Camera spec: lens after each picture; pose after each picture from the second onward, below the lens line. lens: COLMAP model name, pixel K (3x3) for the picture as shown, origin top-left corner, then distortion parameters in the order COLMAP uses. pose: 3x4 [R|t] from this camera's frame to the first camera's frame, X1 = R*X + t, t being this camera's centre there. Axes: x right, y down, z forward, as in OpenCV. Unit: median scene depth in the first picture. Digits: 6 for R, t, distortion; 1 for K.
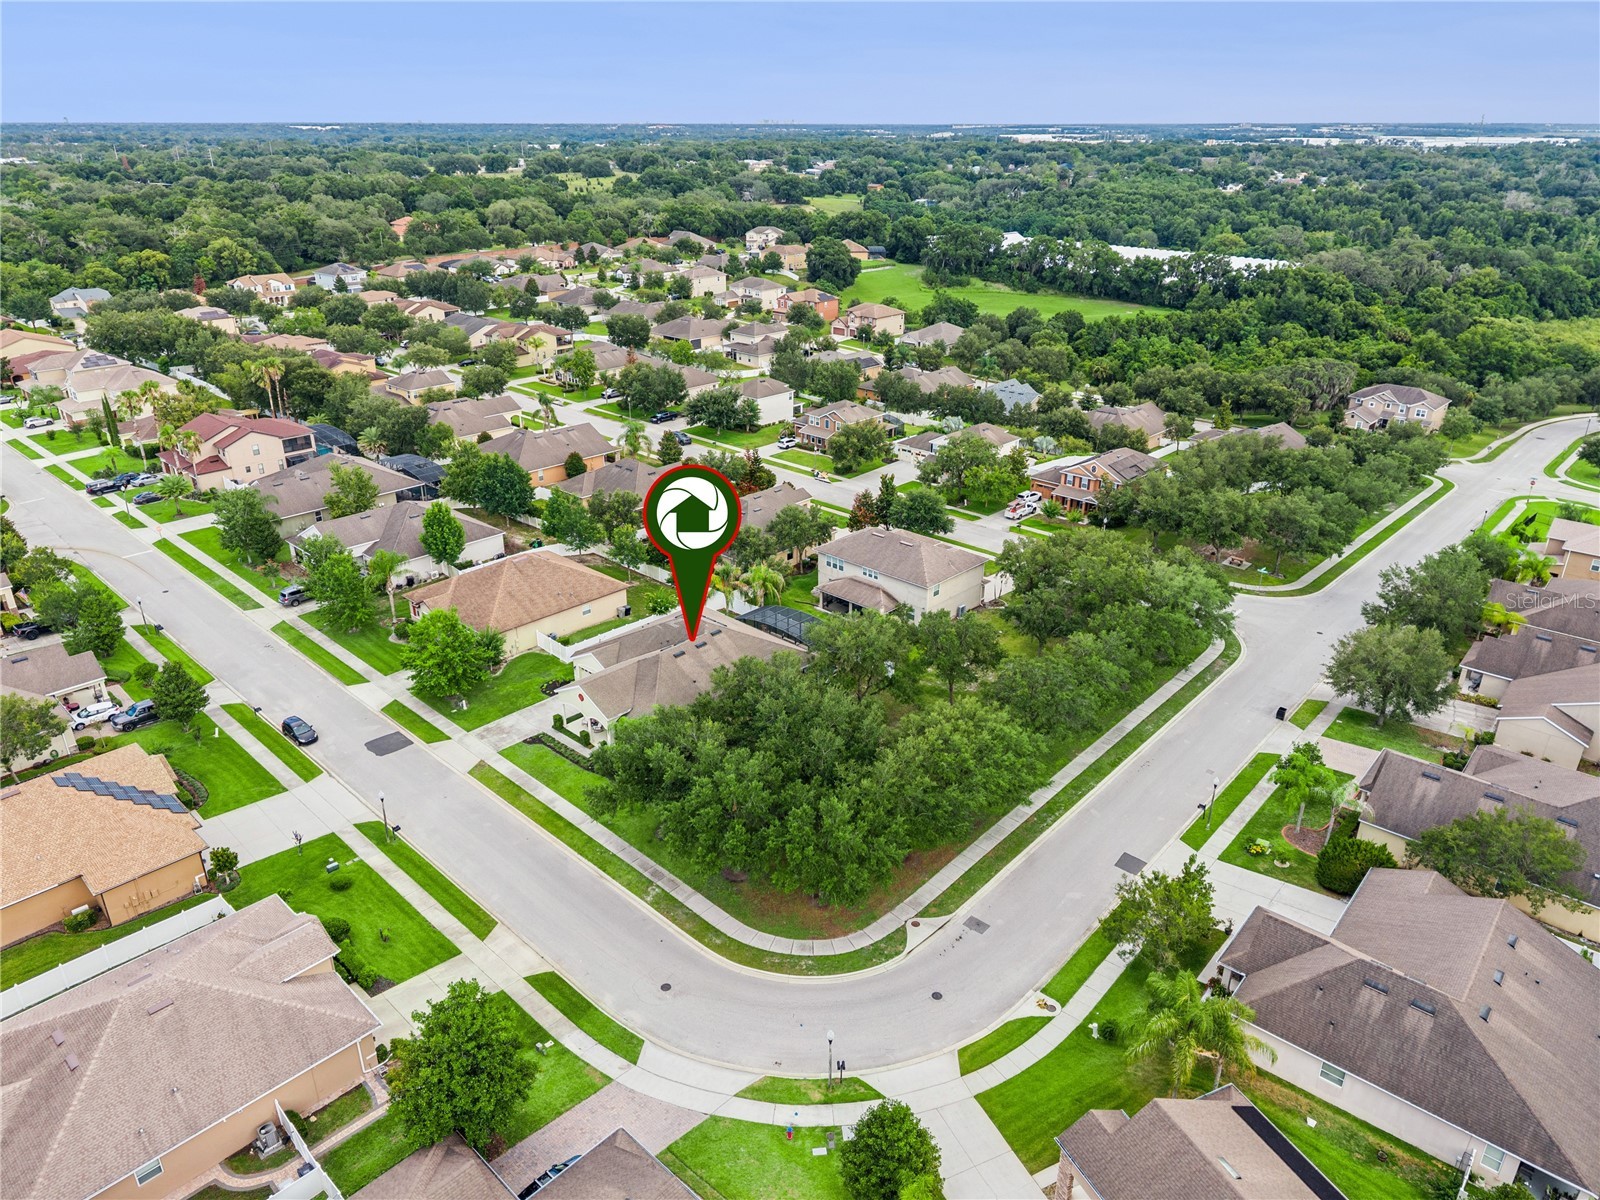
lens RADIAL K [[1081.2, 0, 787.2], [0, 1081.2, 594.8], [0, 0, 1]] dist [0.037688, -0.063239]
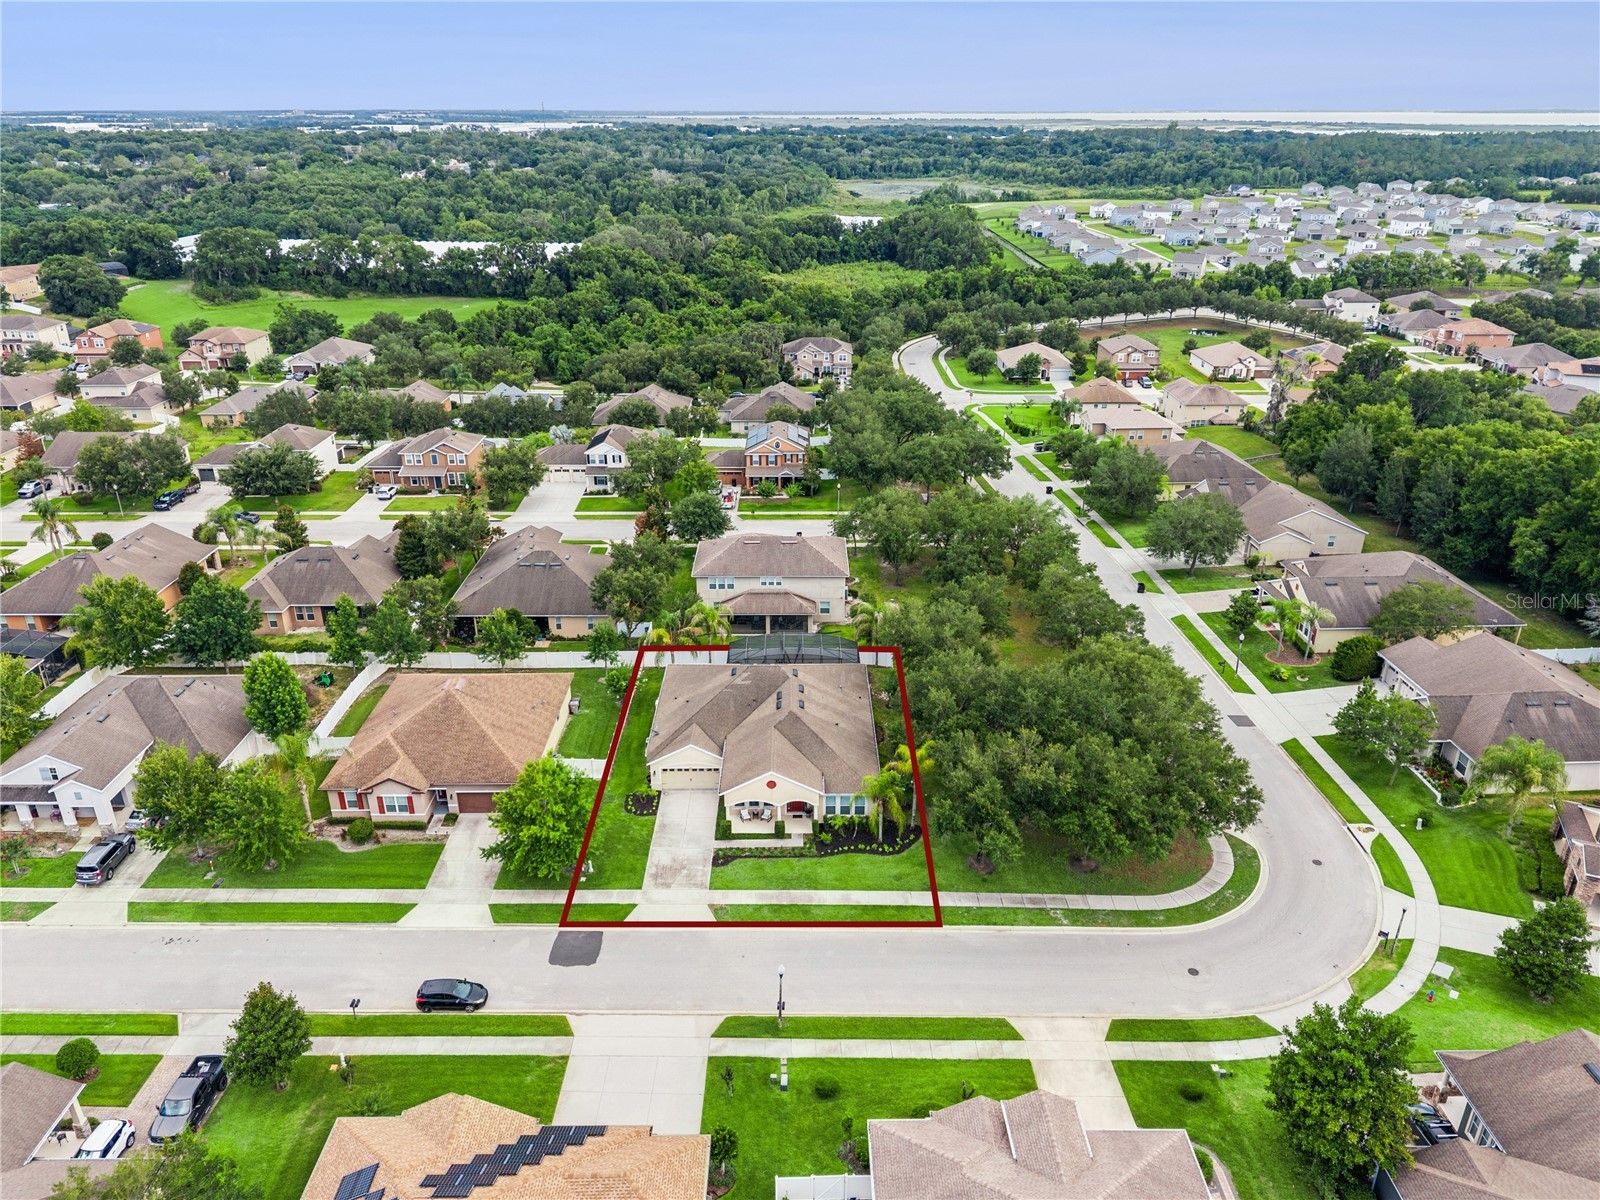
lens RADIAL K [[1123.5, 0, 802.4], [0, 1123.5, 562.8], [0, 0, 1]] dist [0.038715, -0.050712]
pose [[0.718727, -0.259803, 0.644930, -0.396874], [0.278197, 0.957536, 0.075703, -0.075604], [-0.637211, 0.125008, 0.760483, 0.162770]]
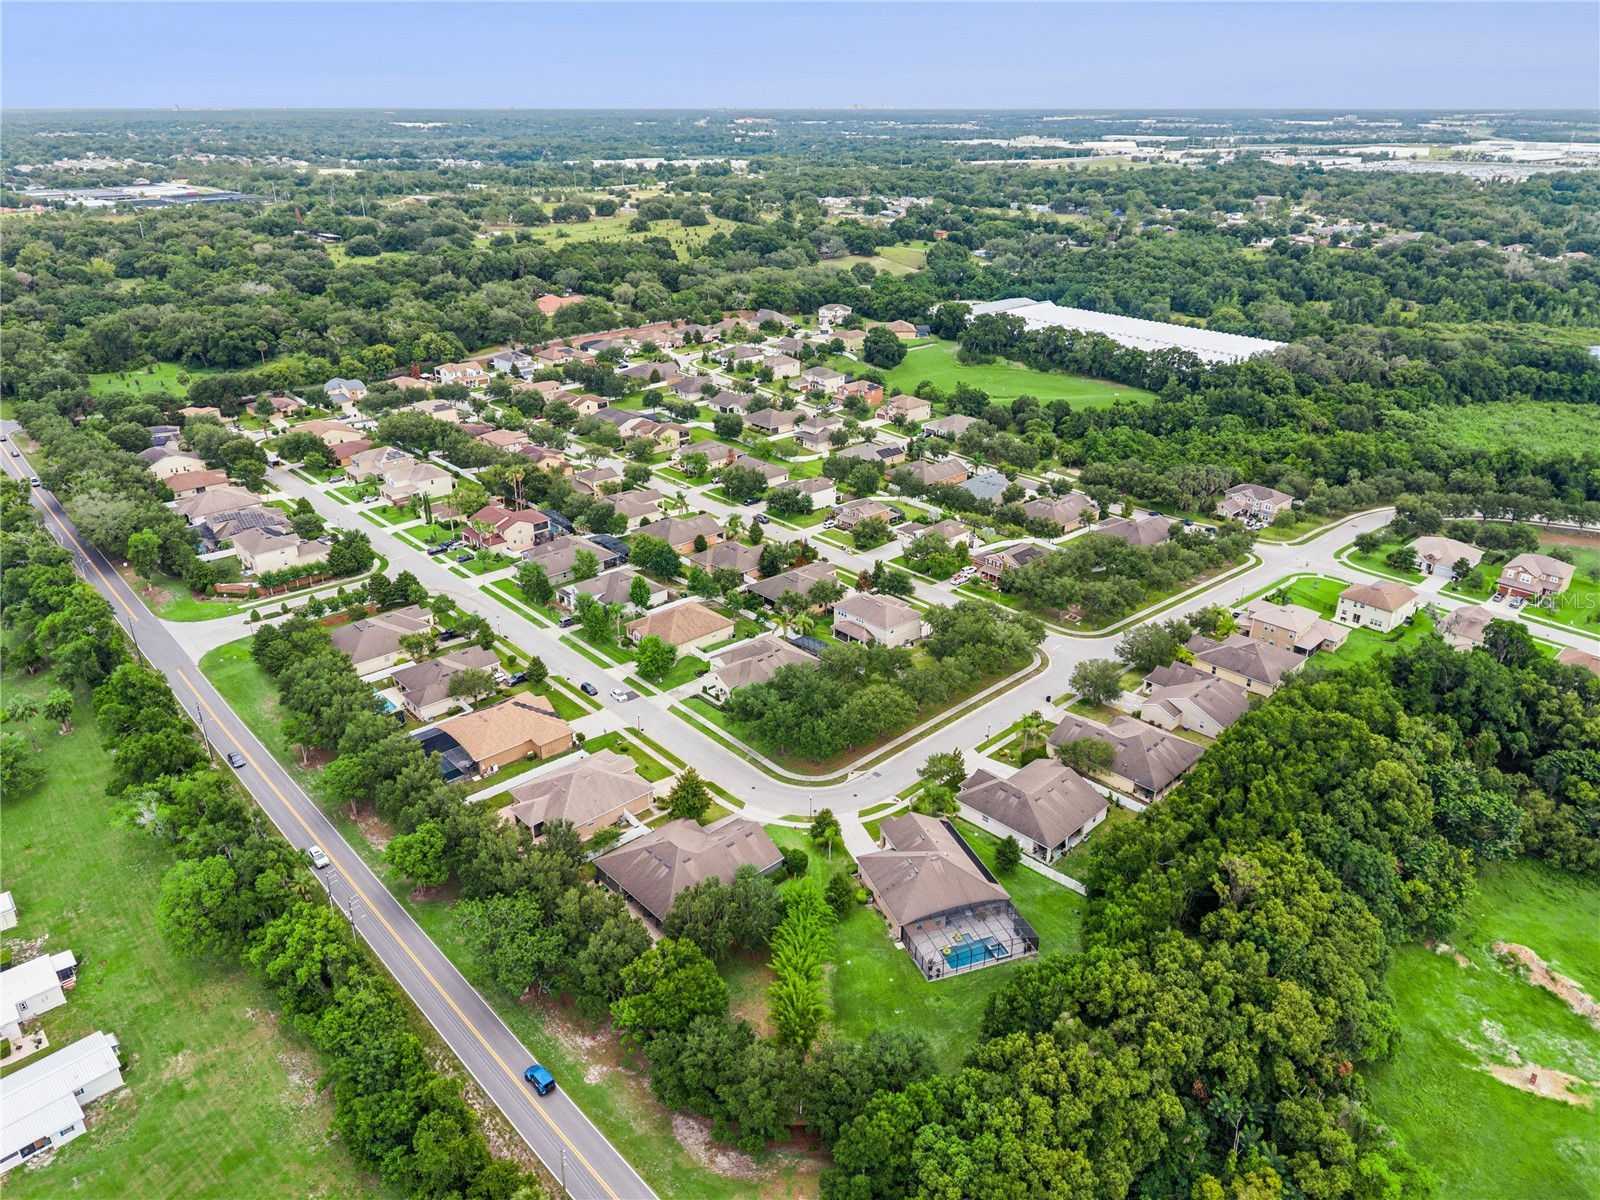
lens RADIAL K [[1081.2, 0, 787.2], [0, 1081.2, 594.8], [0, 0, 1]] dist [0.037688, -0.063239]
pose [[0.997238, 0.031515, -0.067251, 0.056291], [-0.031022, 0.999484, 0.008359, -0.056595], [0.067479, -0.006250, 0.997701, -0.684823]]
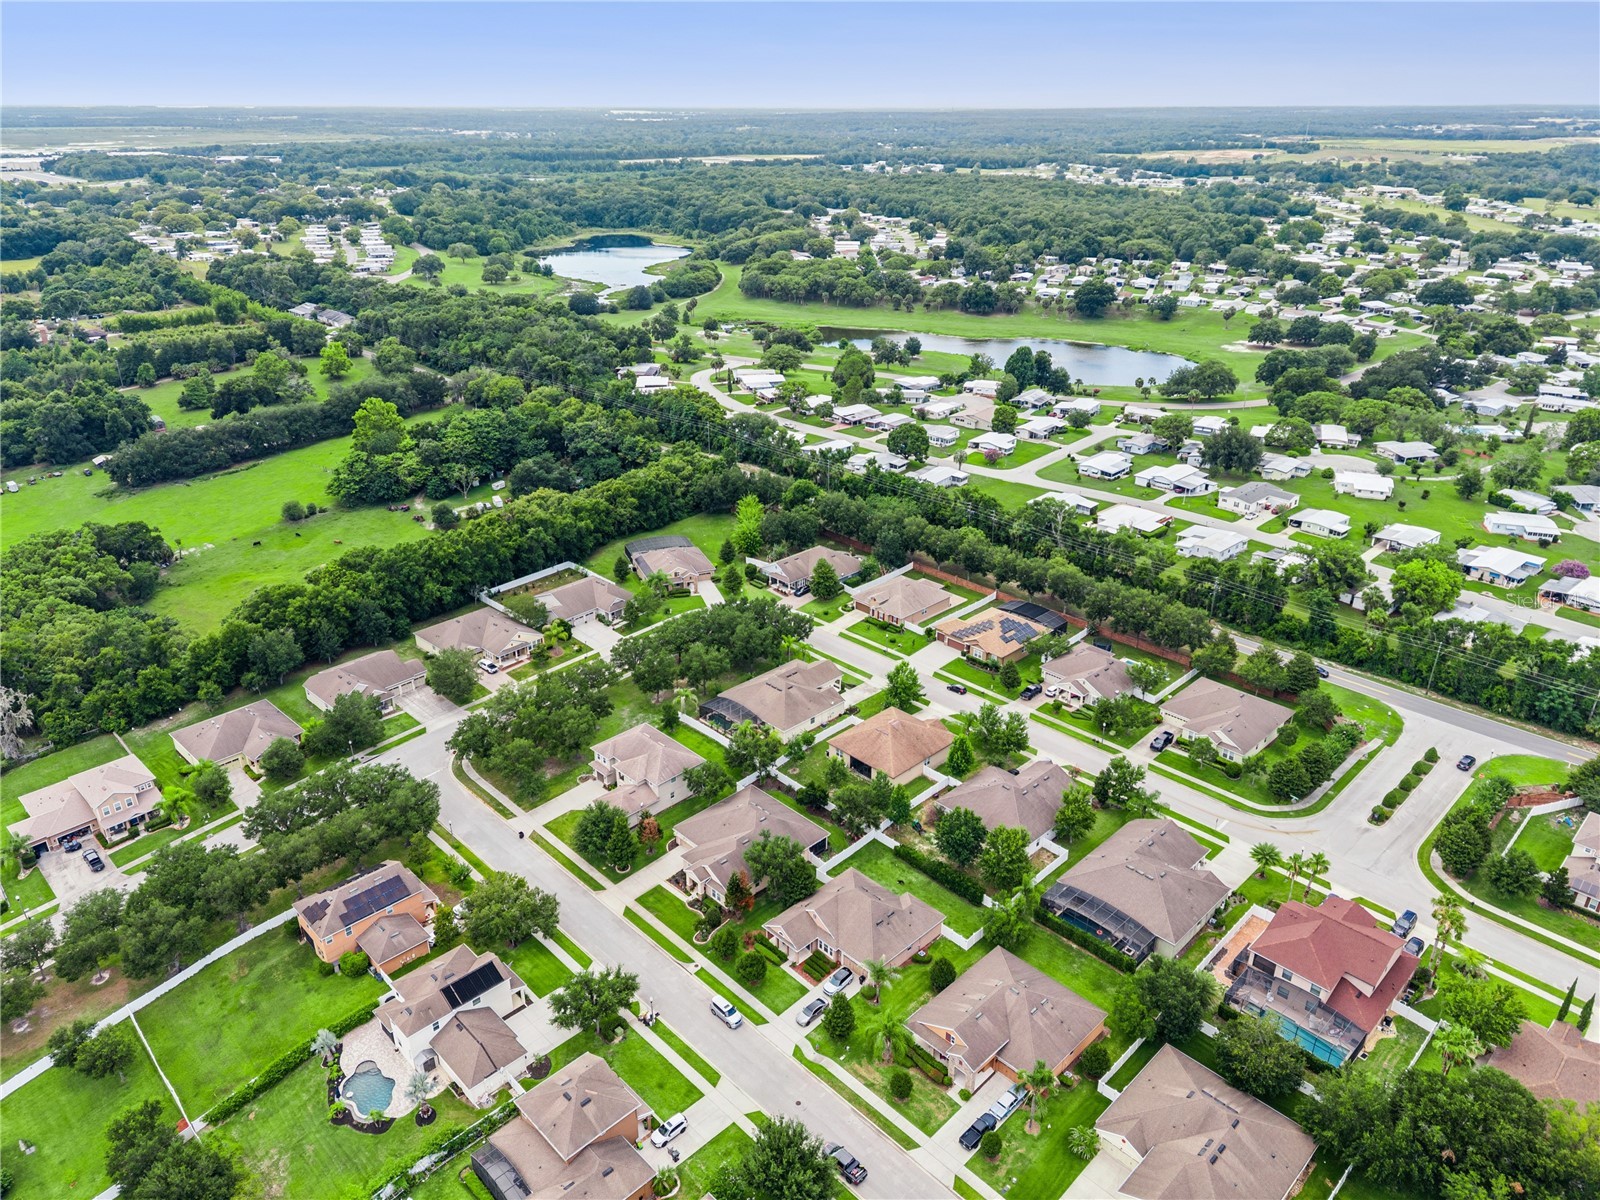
lens RADIAL K [[1081.2, 0, 787.2], [0, 1081.2, 594.8], [0, 0, 1]] dist [0.037688, -0.063239]
pose [[-0.999435, -0.017293, 0.028810, -0.091727], [0.009821, 0.669621, 0.742638, -0.990099], [-0.032134, 0.742502, -0.669073, 1.393684]]
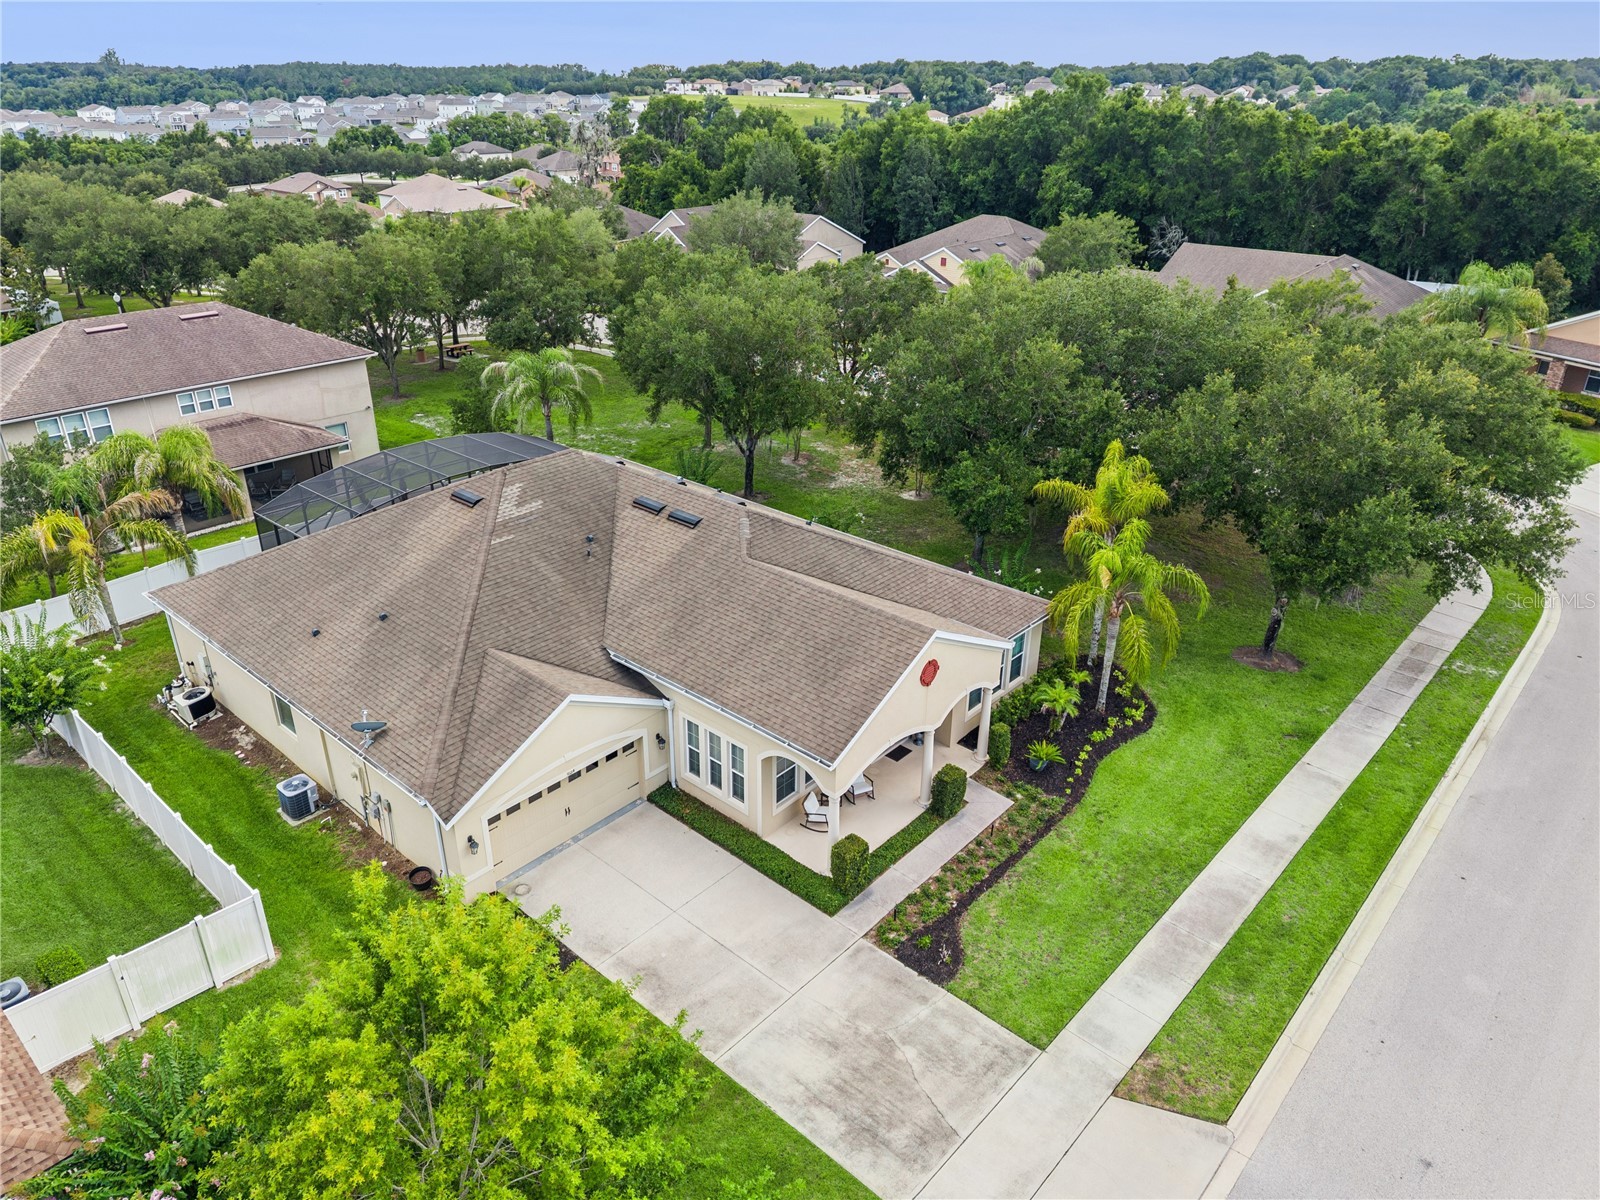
lens RADIAL K [[1081.2, 0, 787.2], [0, 1081.2, 594.8], [0, 0, 1]] dist [0.037688, -0.063239]
pose [[-0.035135, -0.434993, 0.899748, -0.246934], [0.394310, 0.821231, 0.412431, -0.030978], [-0.918306, 0.369270, 0.142668, 0.559452]]
